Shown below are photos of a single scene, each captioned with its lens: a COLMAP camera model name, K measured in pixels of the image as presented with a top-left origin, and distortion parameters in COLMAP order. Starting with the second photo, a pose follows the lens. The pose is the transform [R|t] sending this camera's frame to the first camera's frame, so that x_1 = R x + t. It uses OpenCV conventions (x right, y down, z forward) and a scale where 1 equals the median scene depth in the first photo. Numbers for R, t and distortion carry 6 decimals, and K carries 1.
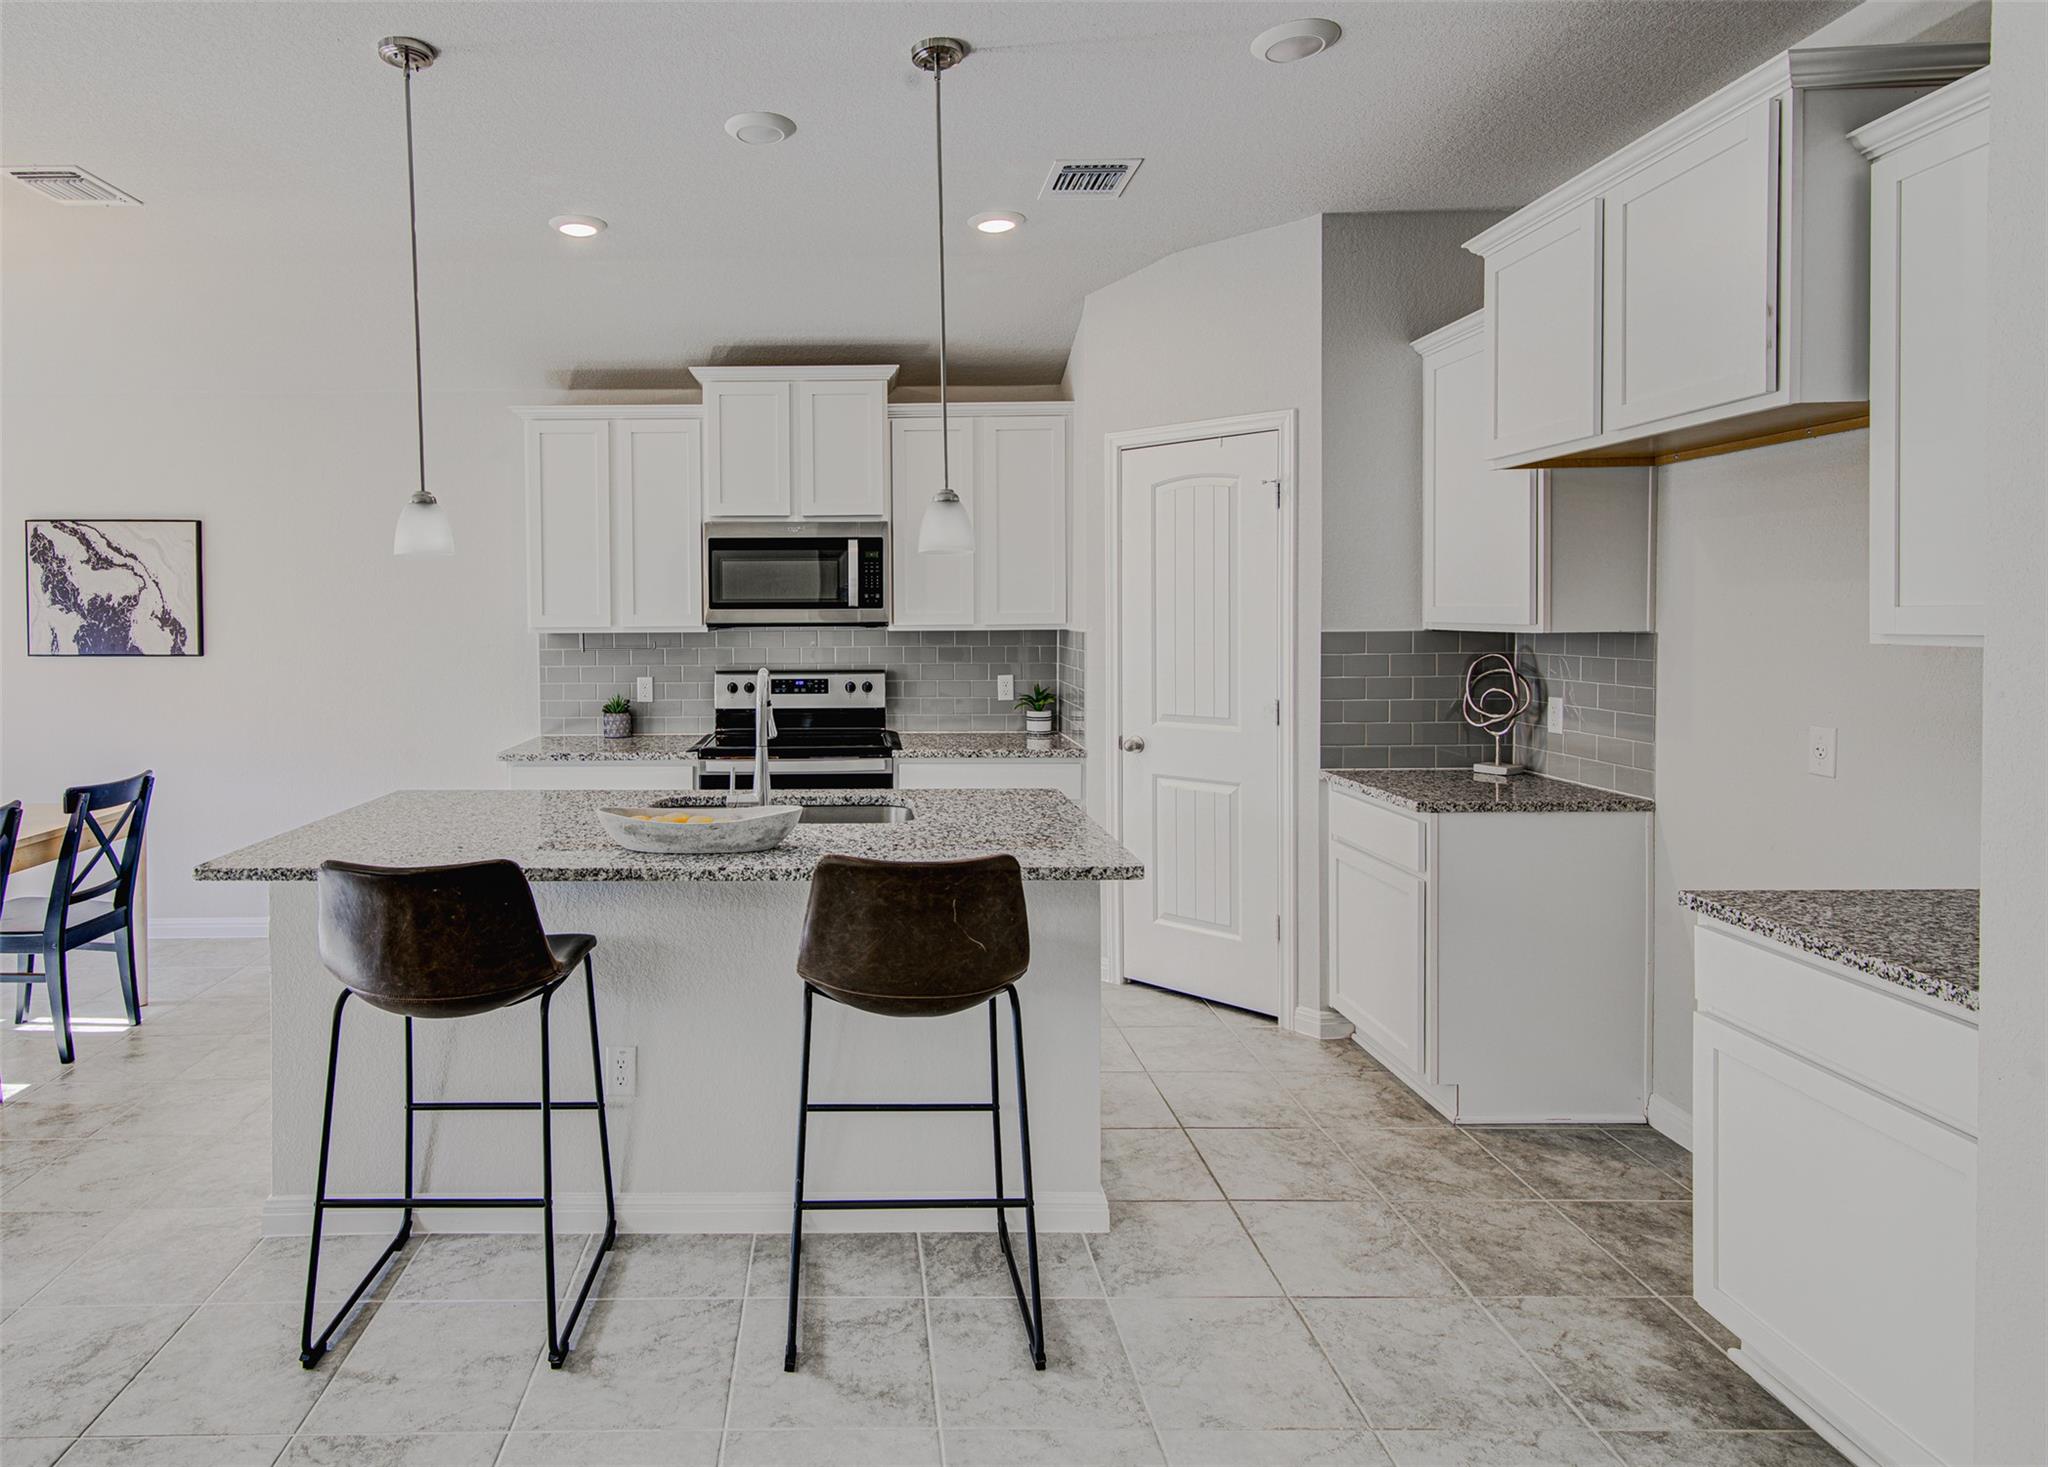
lens RADIAL K [[1164.4, 0, 856.7], [0, 1164.4, 636.0], [0, 0, 1]] dist [0.015899, 0.000124]
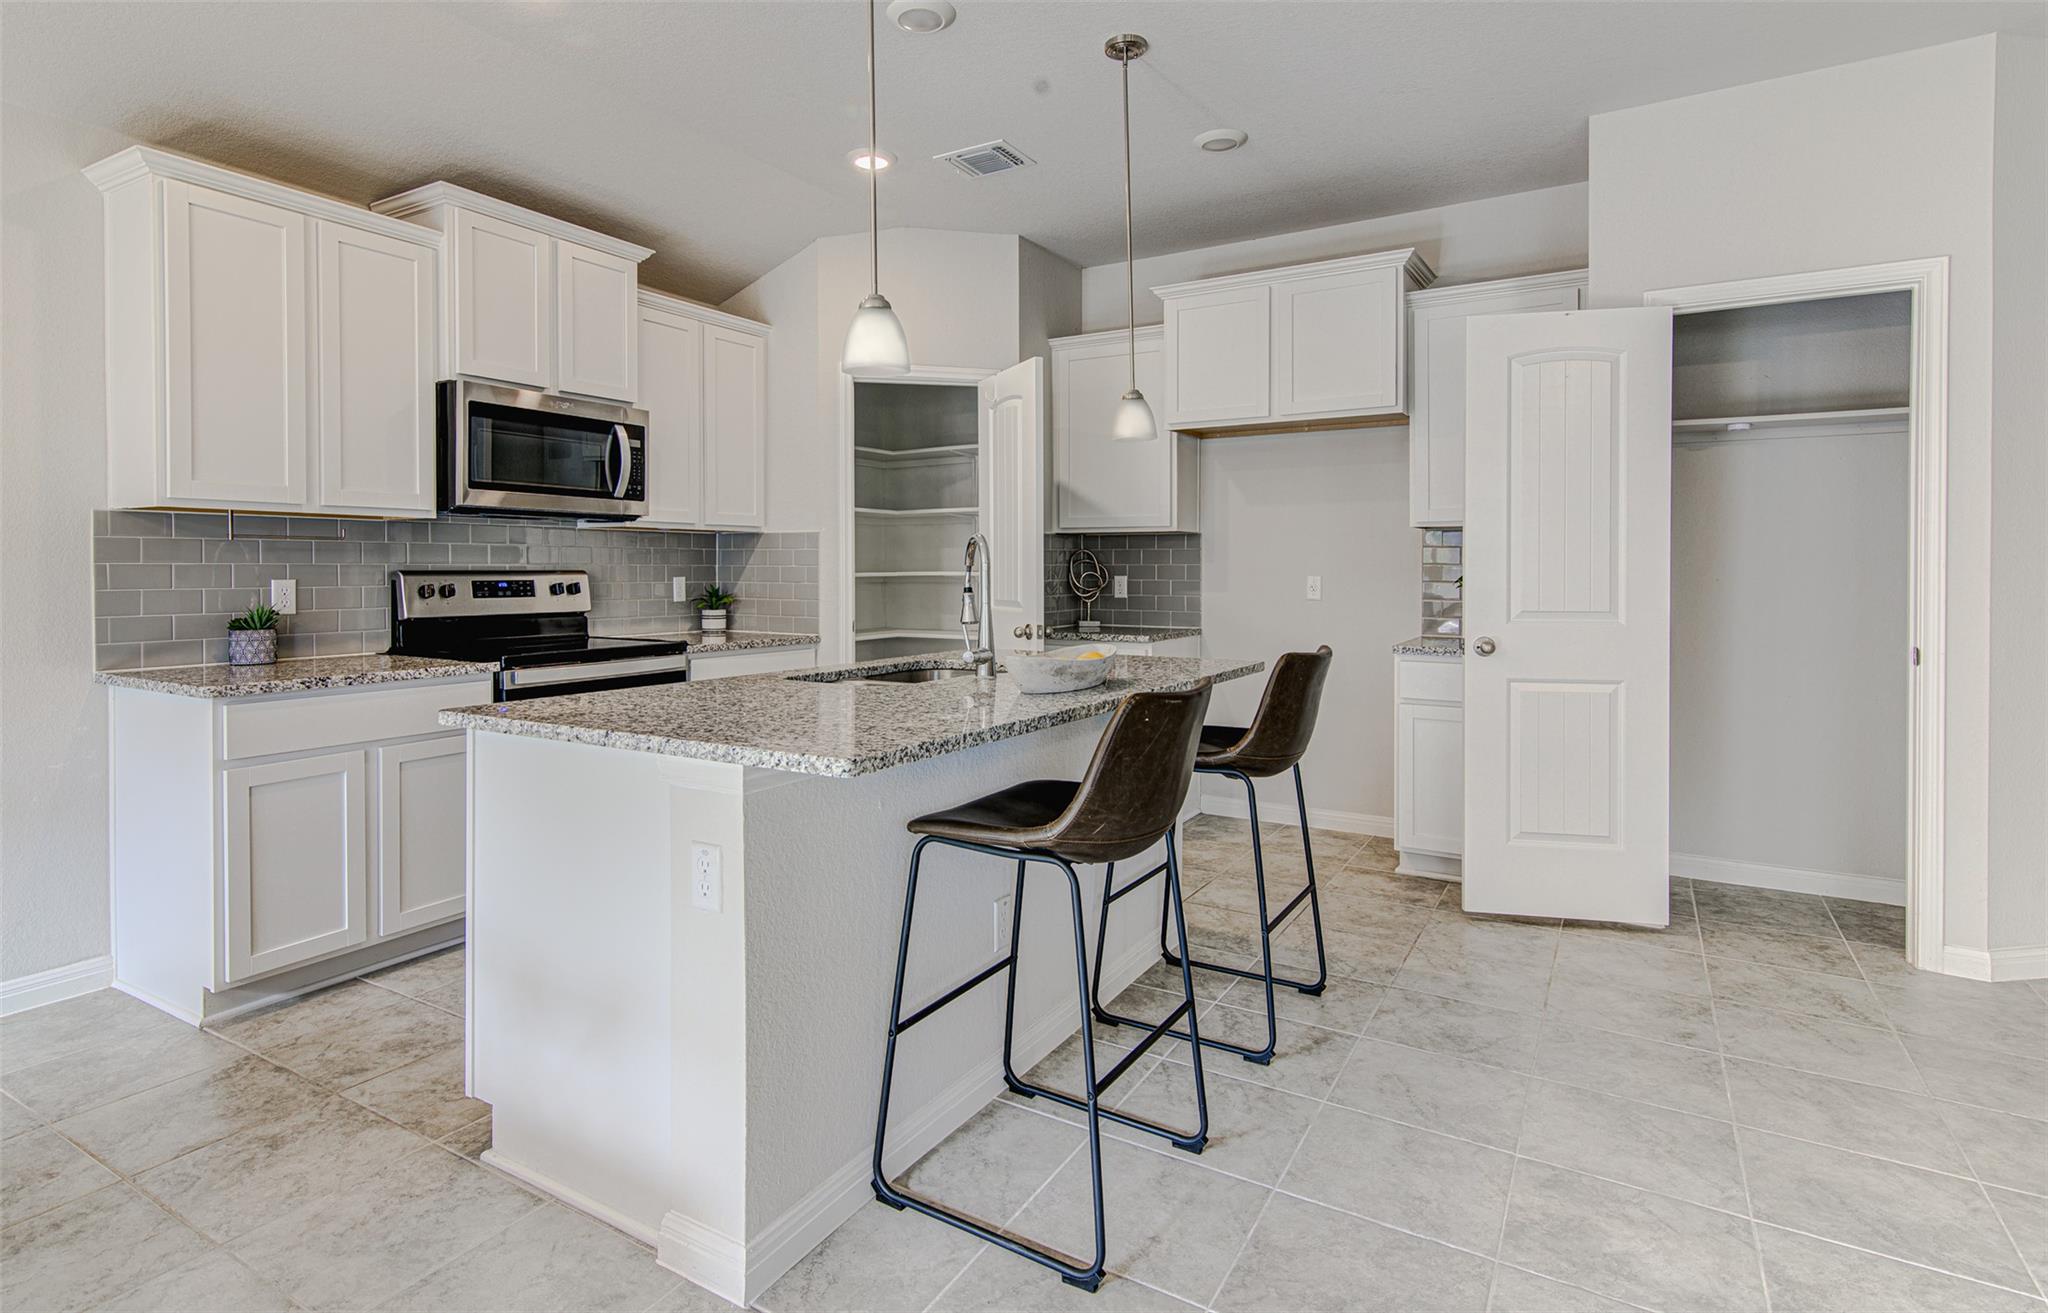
lens RADIAL K [[1024.2, 0, 1017.5], [0, 1024.2, 575.7], [0, 0, 1]] dist [0.004508, 0.001170]
pose [[0.512585, 0.000179, 0.858636, -0.505926], [0.014417, 0.999857, -0.008815, 0.045859], [-0.858515, 0.016897, 0.512510, 0.288981]]
